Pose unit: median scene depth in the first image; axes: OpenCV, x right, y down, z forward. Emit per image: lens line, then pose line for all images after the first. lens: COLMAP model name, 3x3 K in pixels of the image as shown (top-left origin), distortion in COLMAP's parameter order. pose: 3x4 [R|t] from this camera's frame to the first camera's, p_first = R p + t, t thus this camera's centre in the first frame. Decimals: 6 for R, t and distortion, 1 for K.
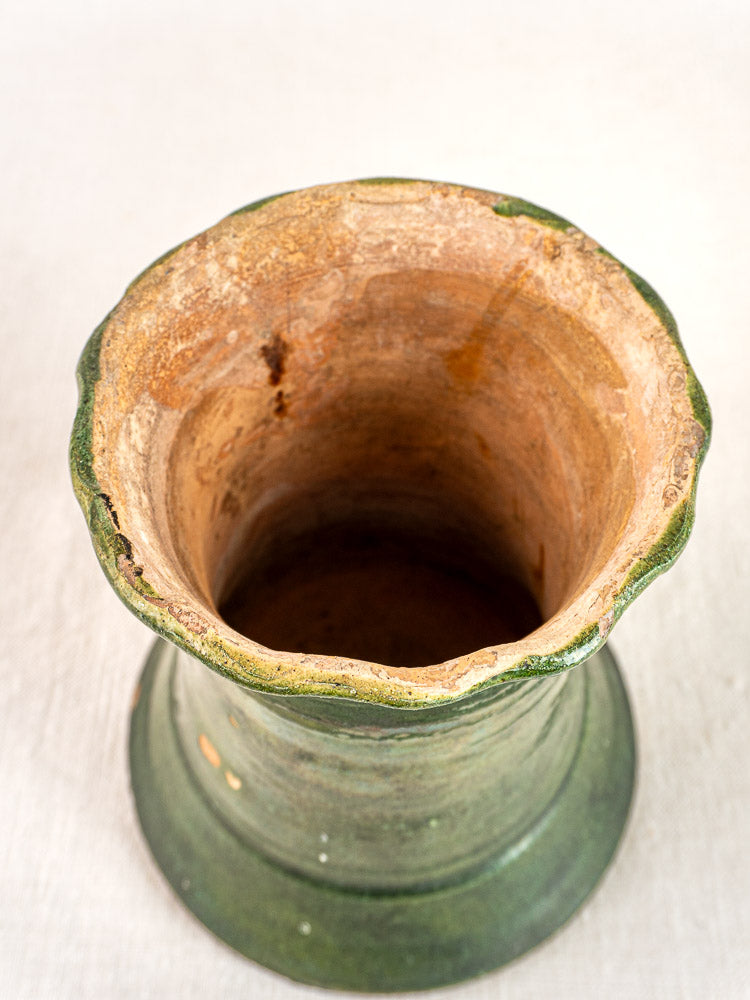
lens RADIAL K [[1241.9, 0, 346.2], [0, 1241.9, 473.5], [0, 0, 1]] dist [0.008370, 0.004101]
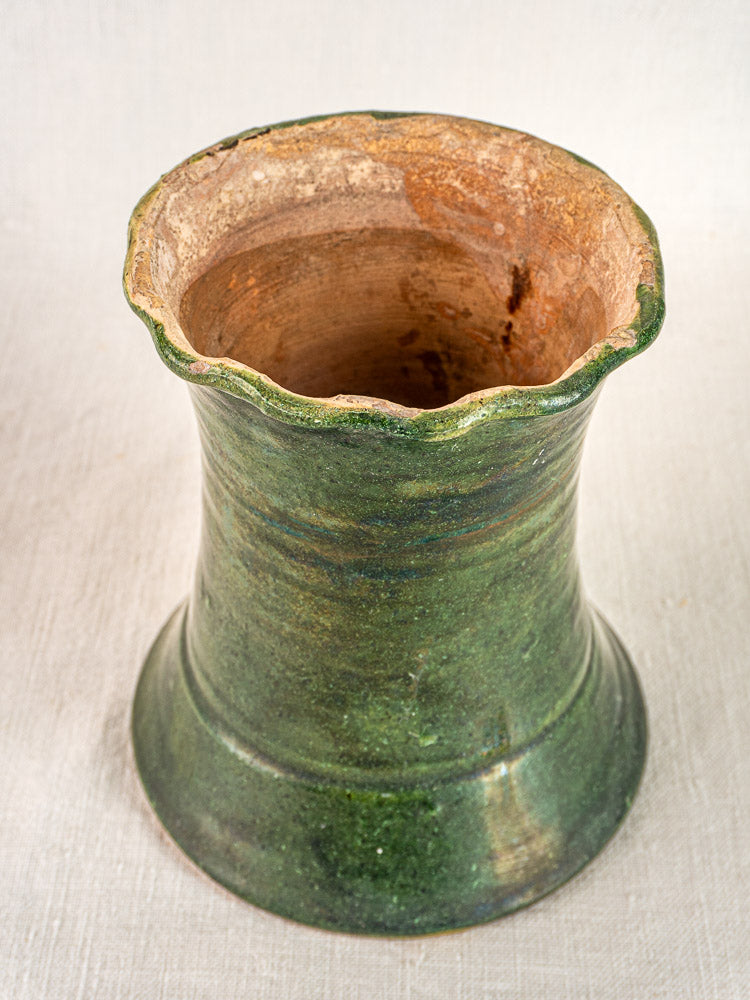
lens RADIAL K [[1559.5, 0, 375.0], [0, 1559.5, 500.0], [0, 0, 1]] dist [0.014331, -0.012227]
pose [[0.166632, 0.688017, -0.706305, 1.152481], [-0.826270, 0.488323, 0.280744, -0.316809], [0.538062, 0.536818, 0.649858, 0.138515]]
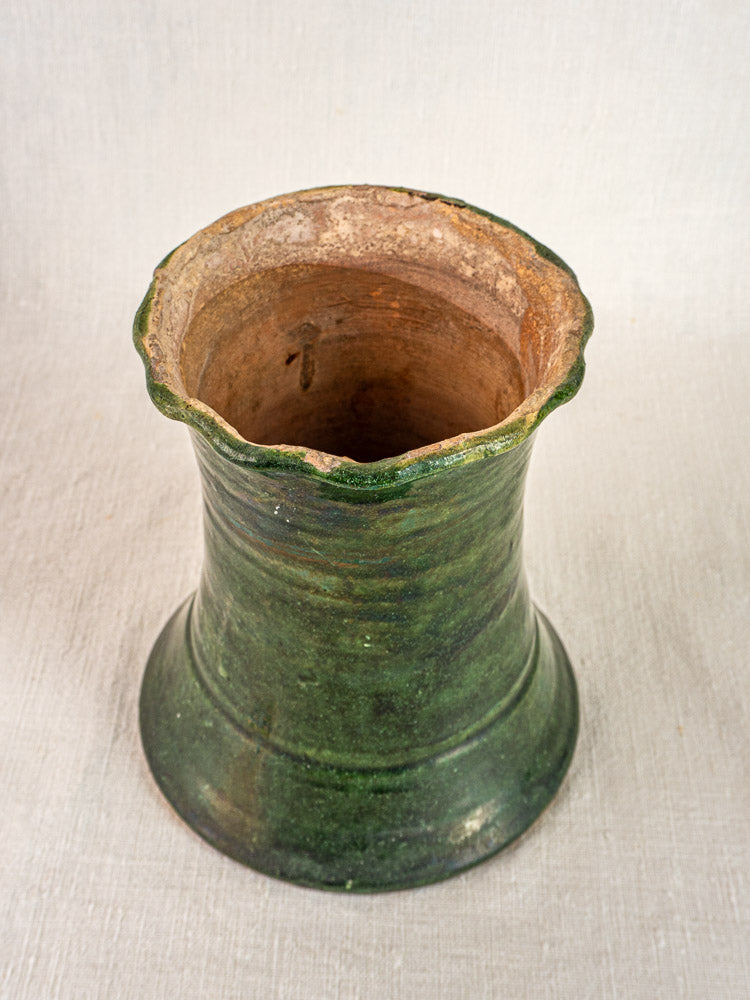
lens RADIAL K [[1319.8, 0, 375.0], [0, 1319.8, 500.0], [0, 0, 1]] dist [-0.016013, -0.026882]
pose [[-0.809101, 0.413095, -0.417980, 0.667640], [-0.493037, -0.090117, 0.865328, -1.248846], [0.319796, 0.906218, 0.276585, 0.724686]]
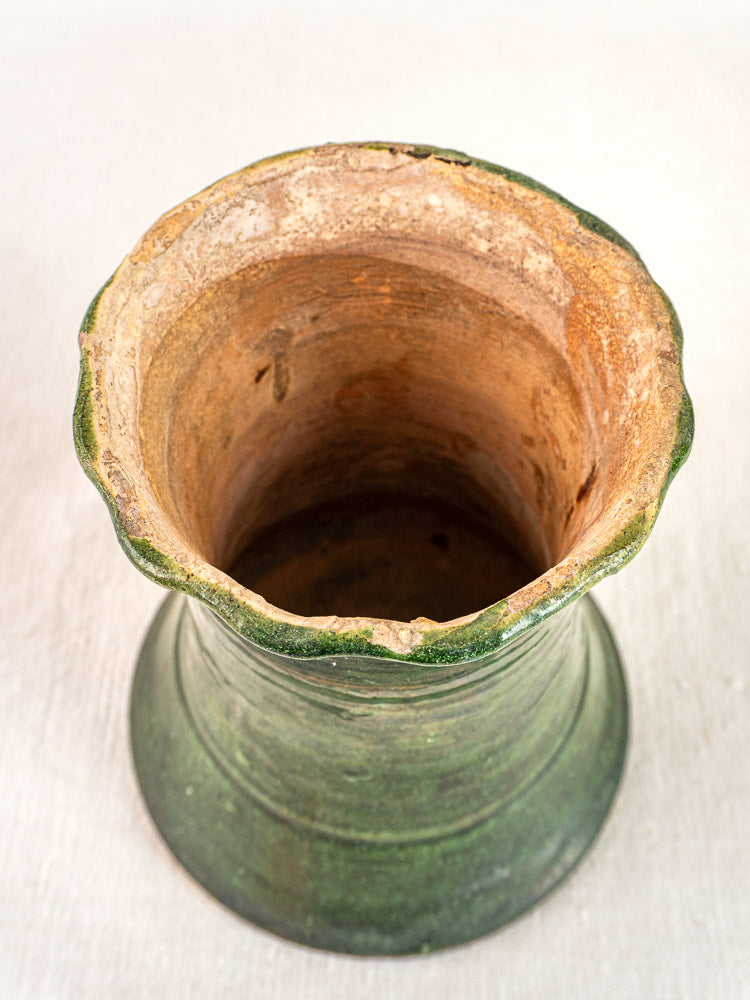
lens RADIAL K [[1220.7, 0, 392.5], [0, 1220.7, 470.5], [0, 0, 1]] dist [0.015599, 0.003618]
pose [[-0.673952, 0.621566, -0.399305, 0.446828], [-0.619311, -0.180648, 0.764081, -0.780417], [0.402793, 0.762248, 0.506691, 0.516617]]
